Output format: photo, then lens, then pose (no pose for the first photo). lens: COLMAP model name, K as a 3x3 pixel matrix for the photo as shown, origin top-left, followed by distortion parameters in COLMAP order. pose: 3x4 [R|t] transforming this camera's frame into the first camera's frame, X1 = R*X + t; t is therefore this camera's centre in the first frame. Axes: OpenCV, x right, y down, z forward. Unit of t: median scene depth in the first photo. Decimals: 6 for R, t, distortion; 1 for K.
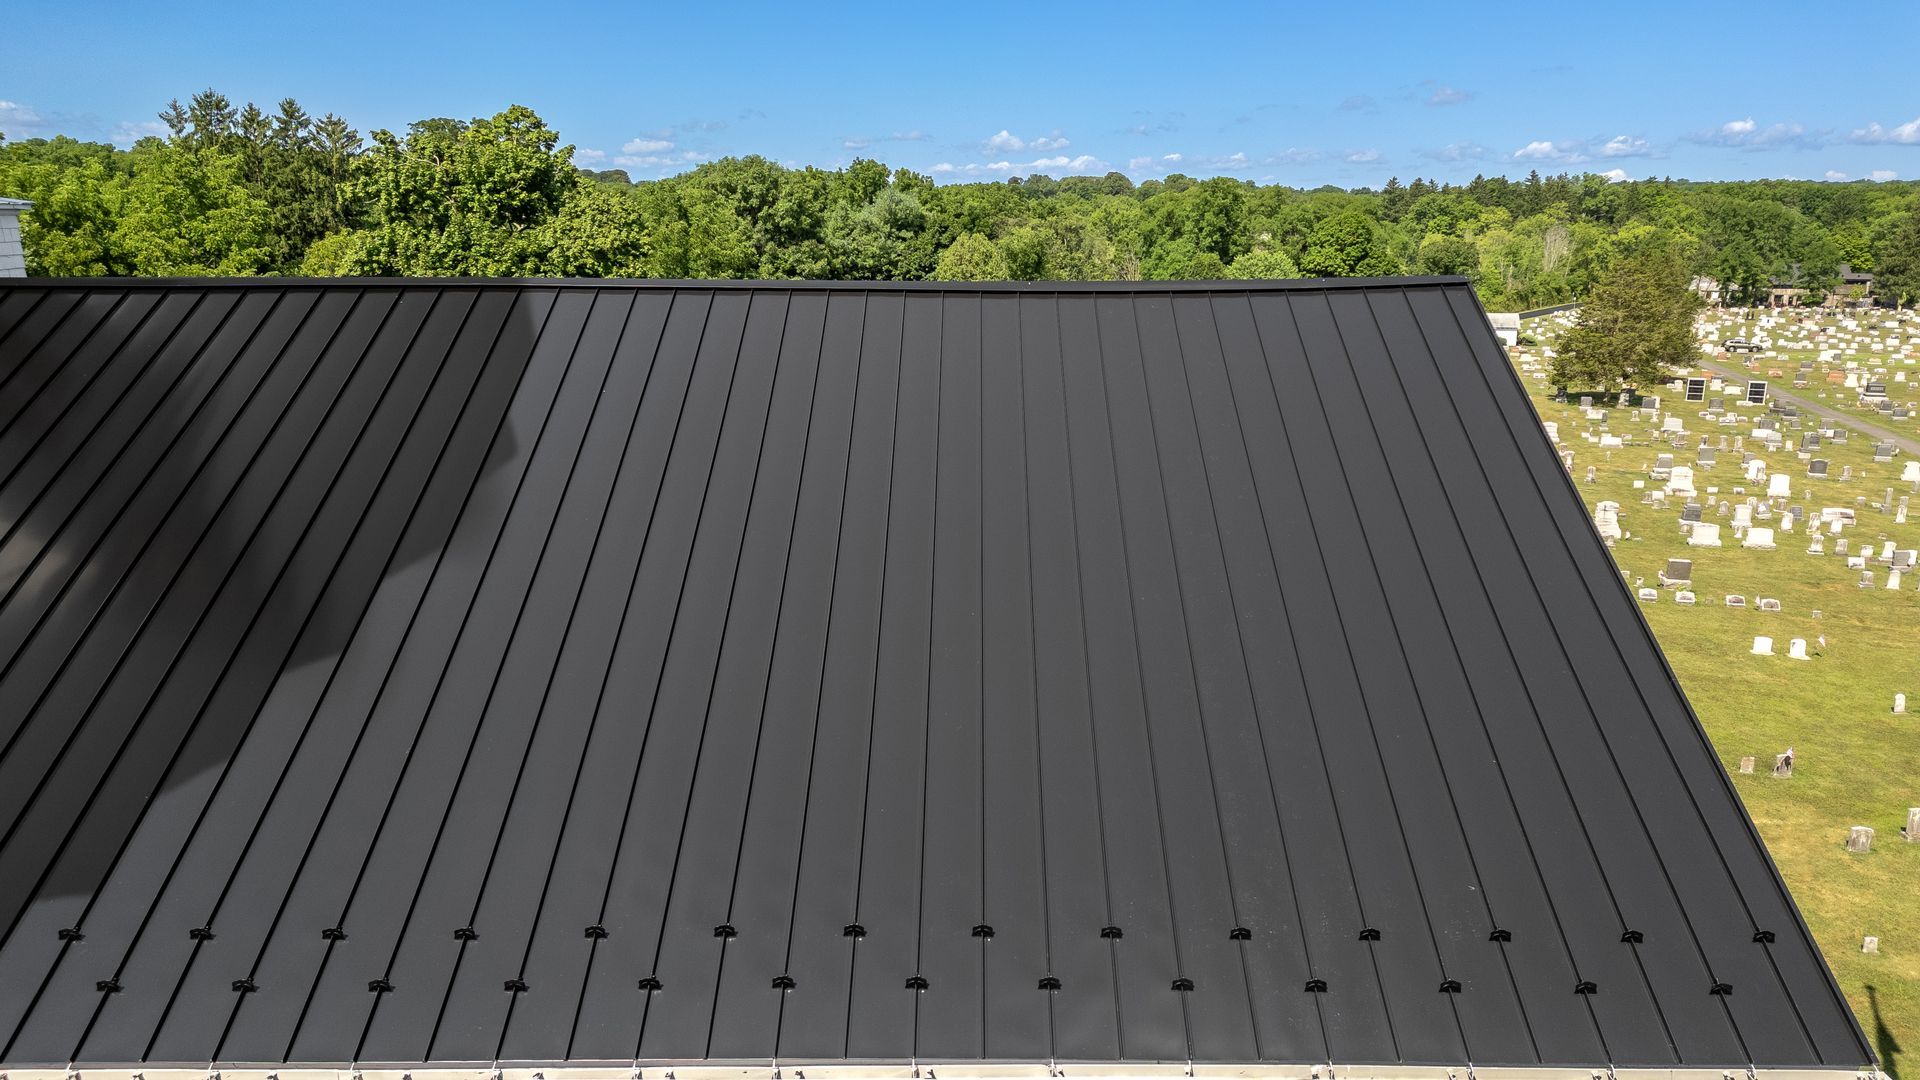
lens RADIAL K [[1380.4, 0, 948.7], [0, 1380.4, 524.3], [0, 0, 1]] dist [0.103519, -0.105330]
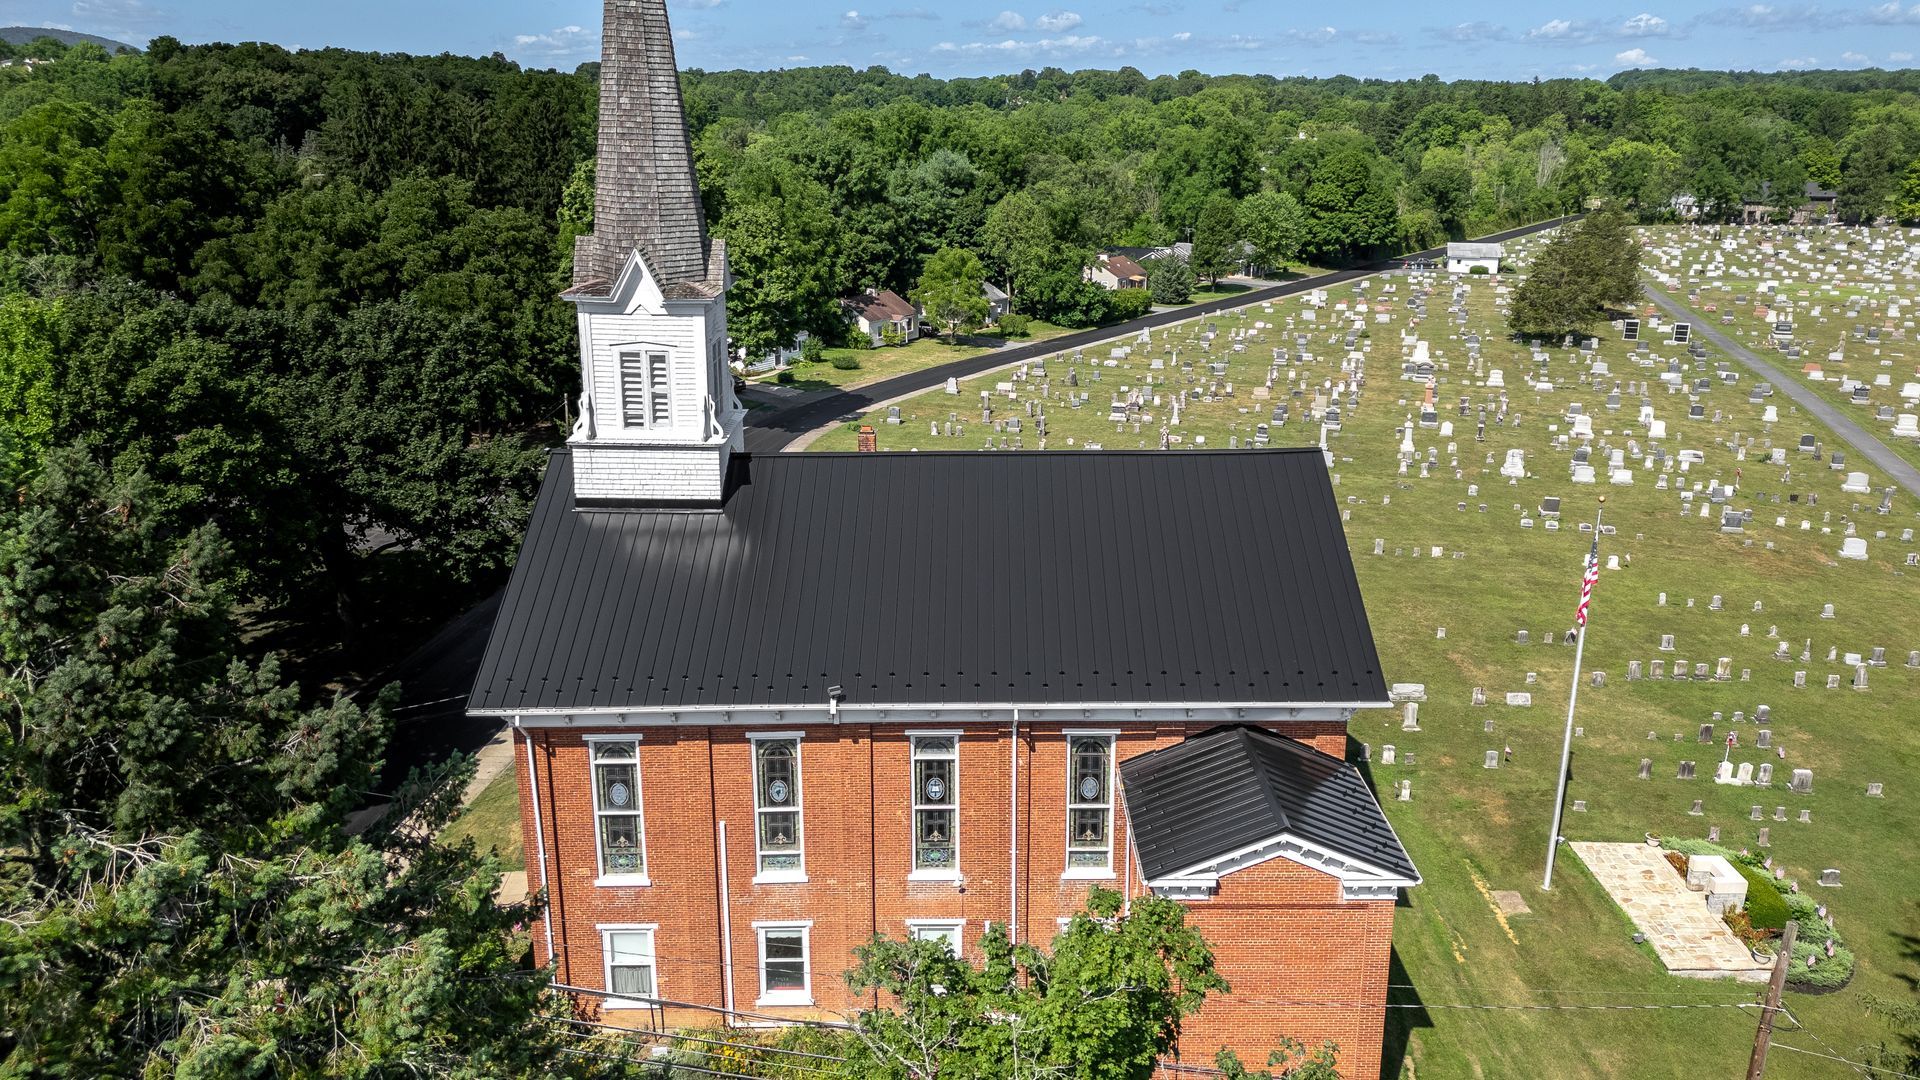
lens RADIAL K [[1380.4, 0, 948.7], [0, 1380.4, 524.3], [0, 0, 1]] dist [0.103519, -0.105330]
pose [[0.999953, -0.007301, -0.006434, -0.025385], [0.007791, 0.996791, 0.079663, -0.020074], [0.005832, -0.079709, 0.996801, -0.128476]]
